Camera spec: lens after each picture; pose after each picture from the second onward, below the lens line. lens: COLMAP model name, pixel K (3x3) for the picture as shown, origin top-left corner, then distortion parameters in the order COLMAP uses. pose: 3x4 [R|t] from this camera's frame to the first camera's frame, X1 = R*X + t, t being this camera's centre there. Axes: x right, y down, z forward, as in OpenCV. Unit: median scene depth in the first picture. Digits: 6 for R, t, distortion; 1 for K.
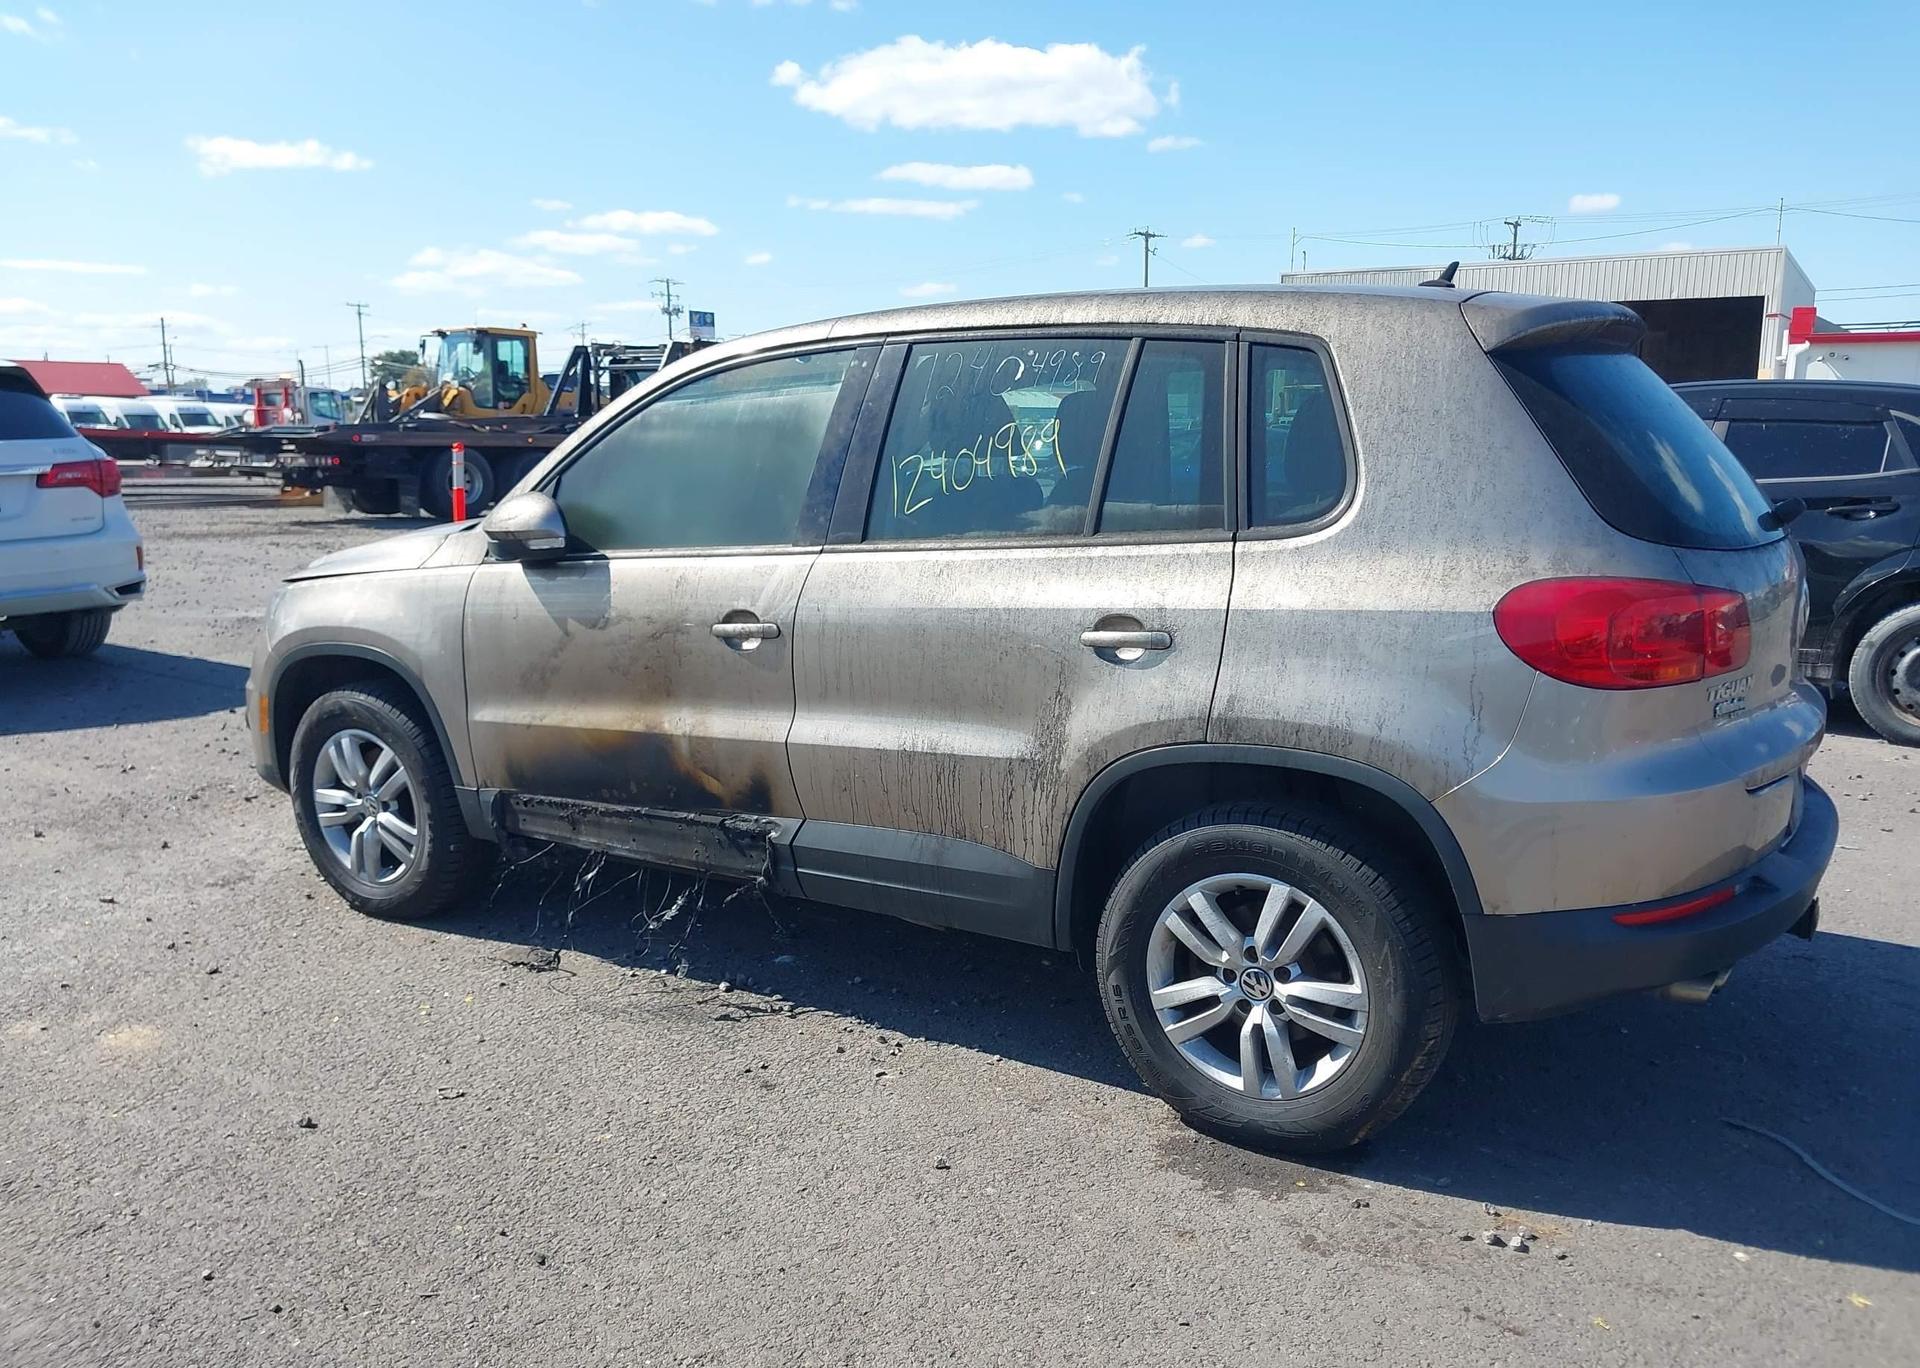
lens RADIAL K [[1545.4, 0, 958.1], [0, 1545.4, 678.5], [0, 0, 1]] dist [0.036872, -0.038886]
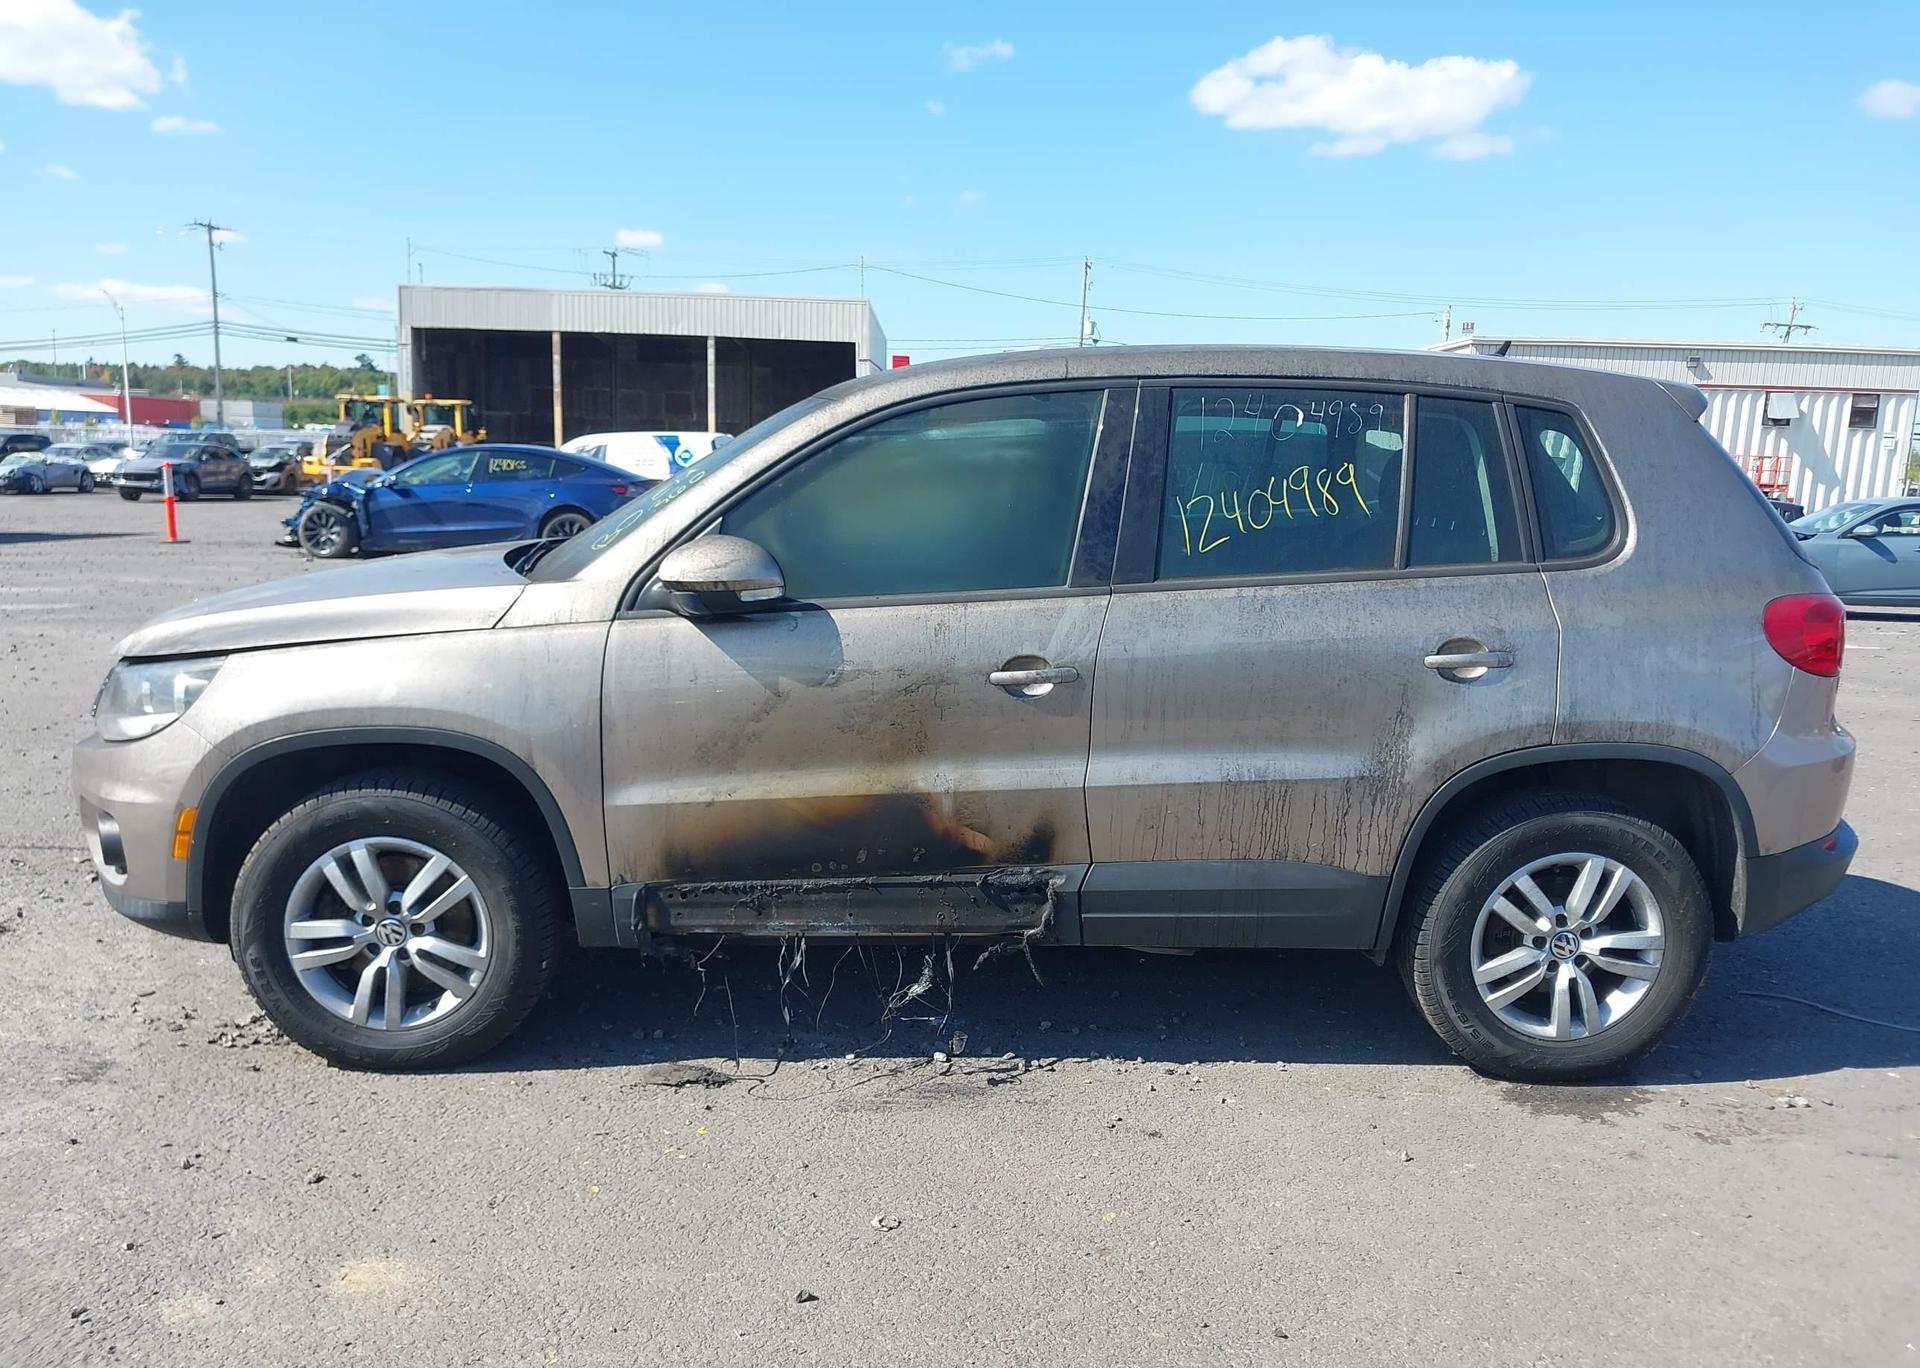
lens RADIAL K [[1545.4, 0, 984.2], [0, 1545.4, 681.0], [0, 0, 1]] dist [0.036872, -0.038886]
pose [[0.825925, -0.063555, 0.560186, -0.697048], [0.069722, 0.997513, 0.010376, -0.039995], [-0.559452, 0.030487, 0.828302, 0.215046]]
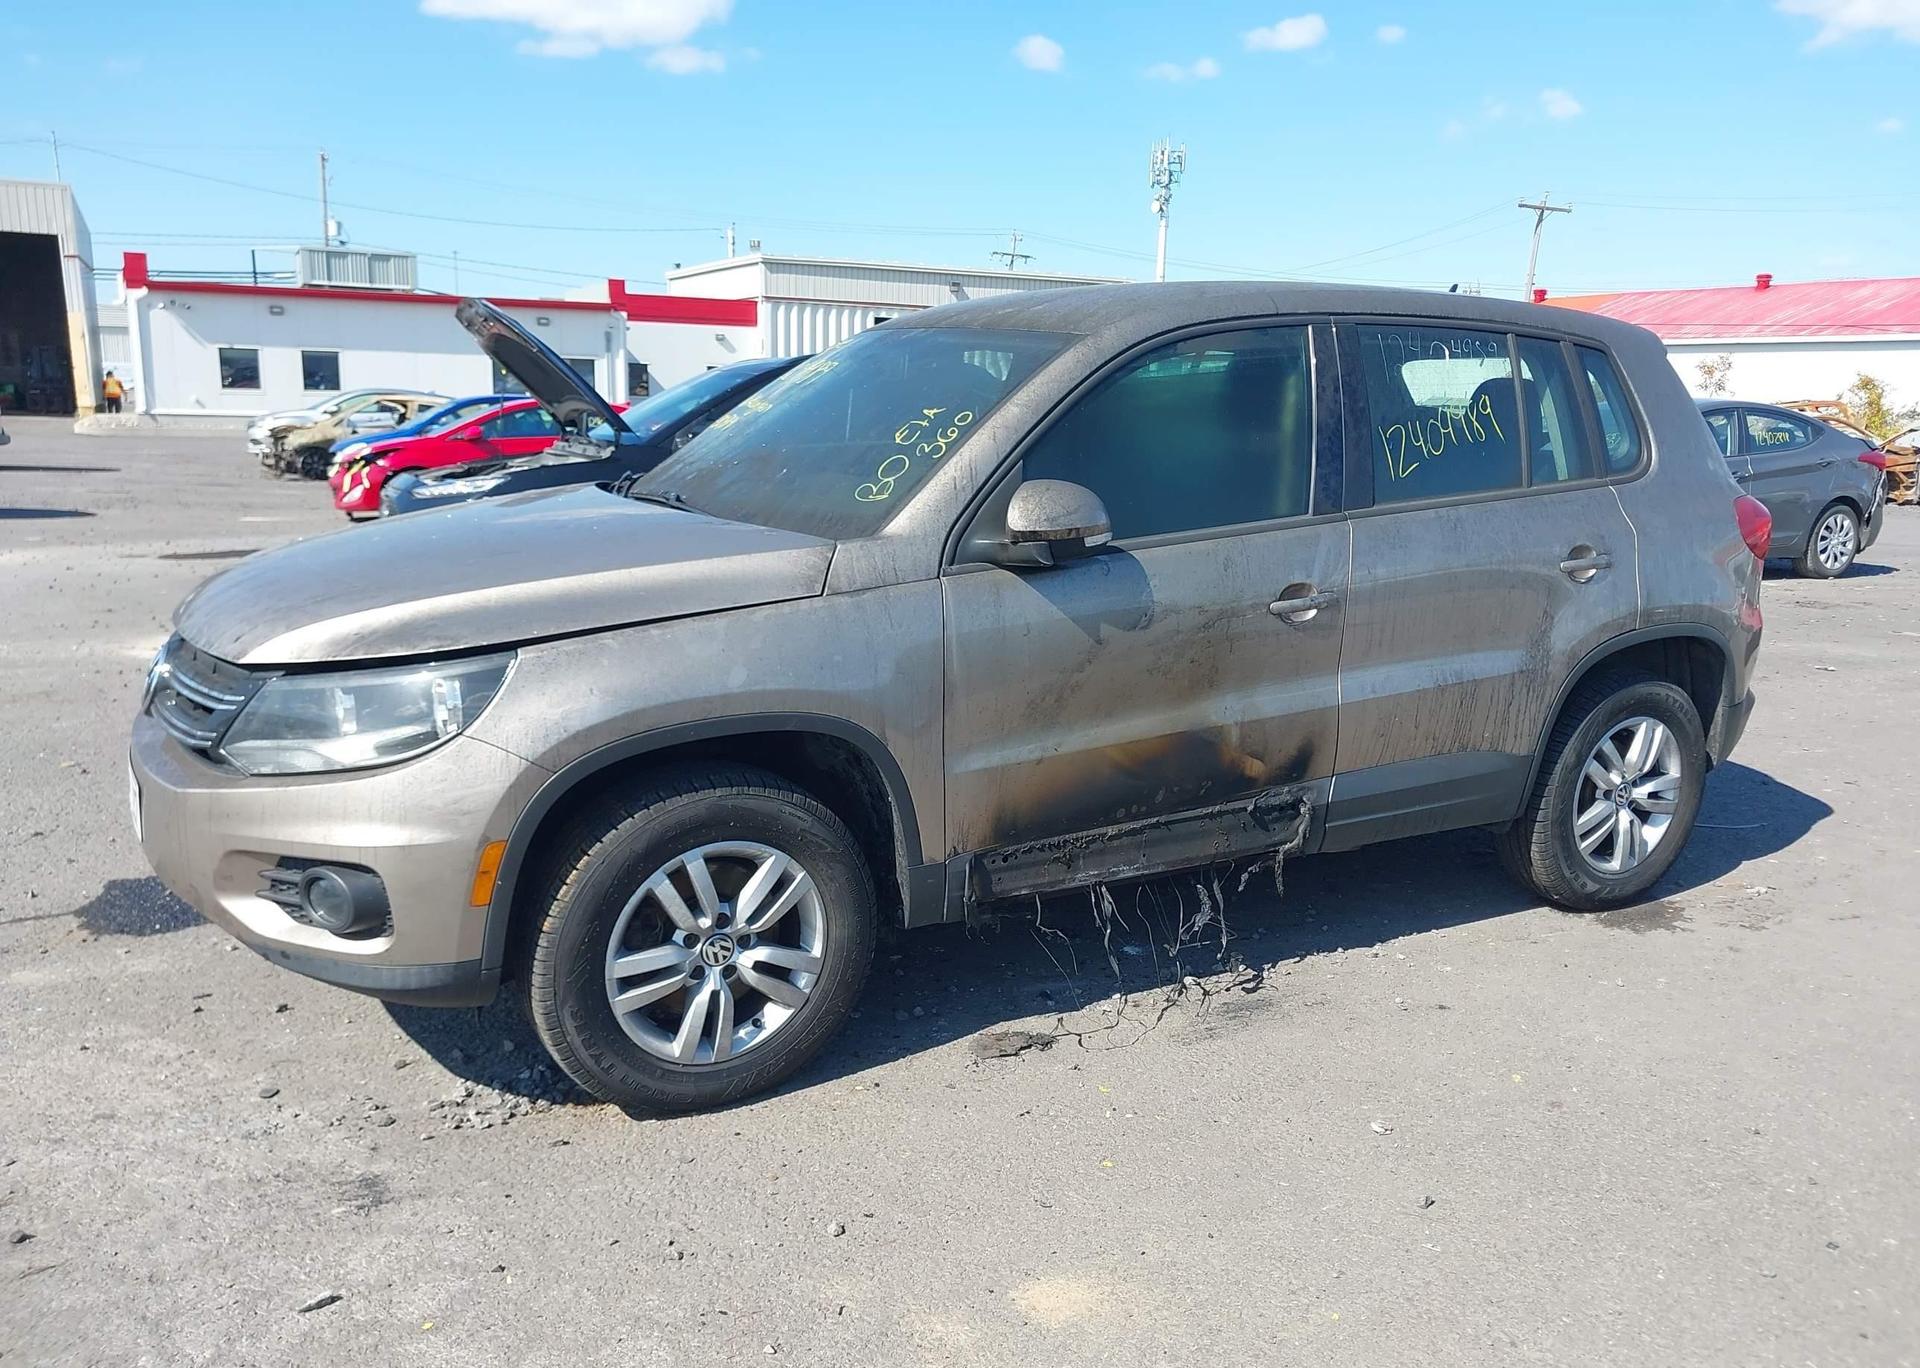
lens RADIAL K [[1545.4, 0, 981.1], [0, 1545.4, 693.5], [0, 0, 1]] dist [0.036872, -0.038886]
pose [[0.464423, -0.165179, 0.870073, -1.113553], [0.126638, 0.984743, 0.119352, -0.119547], [-0.876513, 0.054754, 0.478255, 0.695287]]
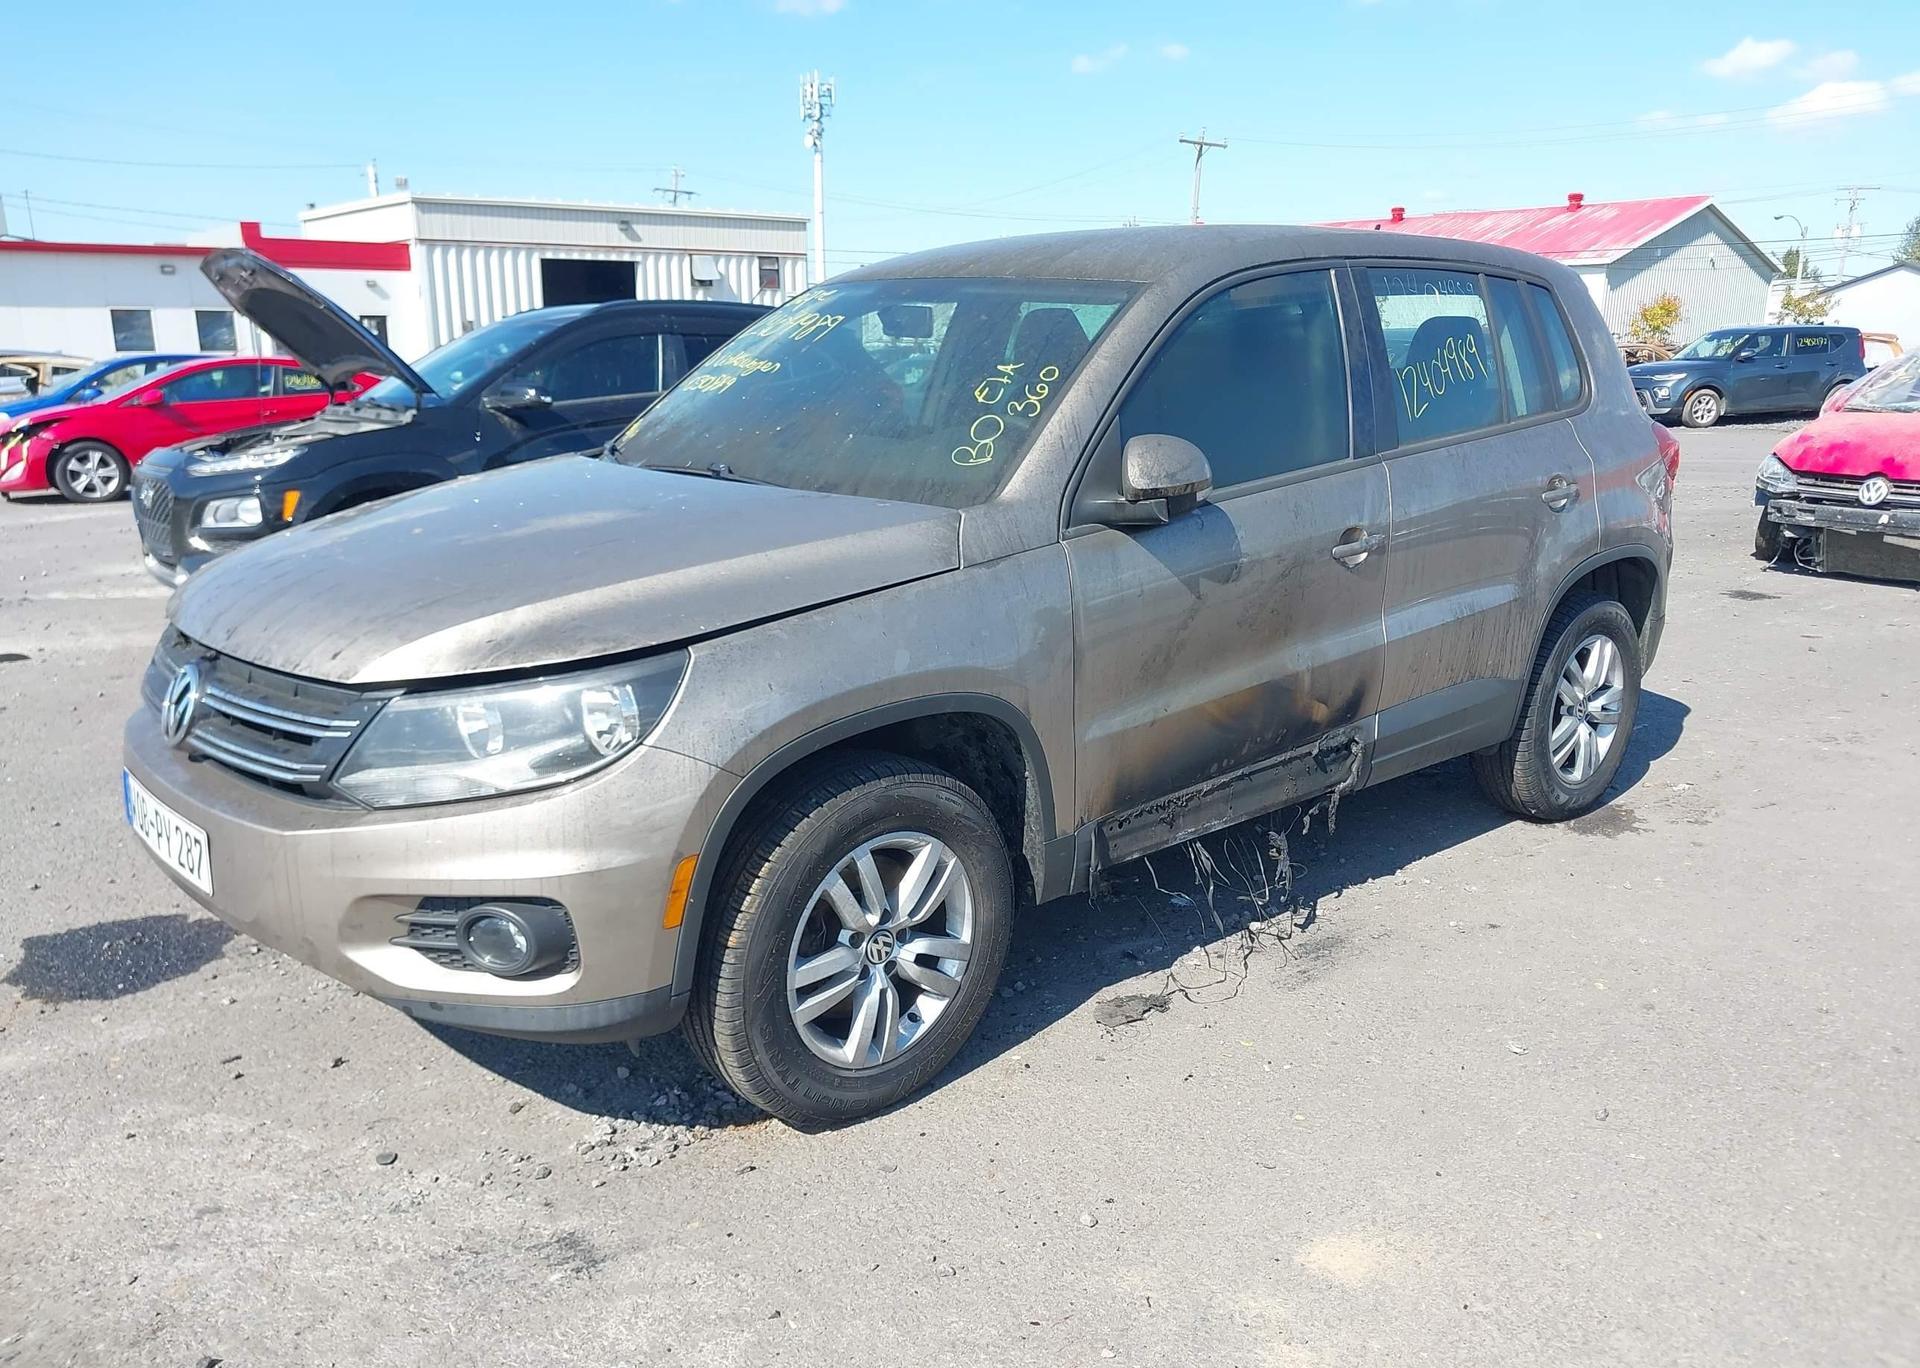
lens RADIAL K [[1545.4, 0, 983.9], [0, 1545.4, 707.5], [0, 0, 1]] dist [0.036872, -0.038886]
pose [[0.262046, -0.232453, 0.936642, -1.176089], [0.163515, 0.967219, 0.194295, -0.166566], [-0.951102, 0.102241, 0.291465, 0.936274]]
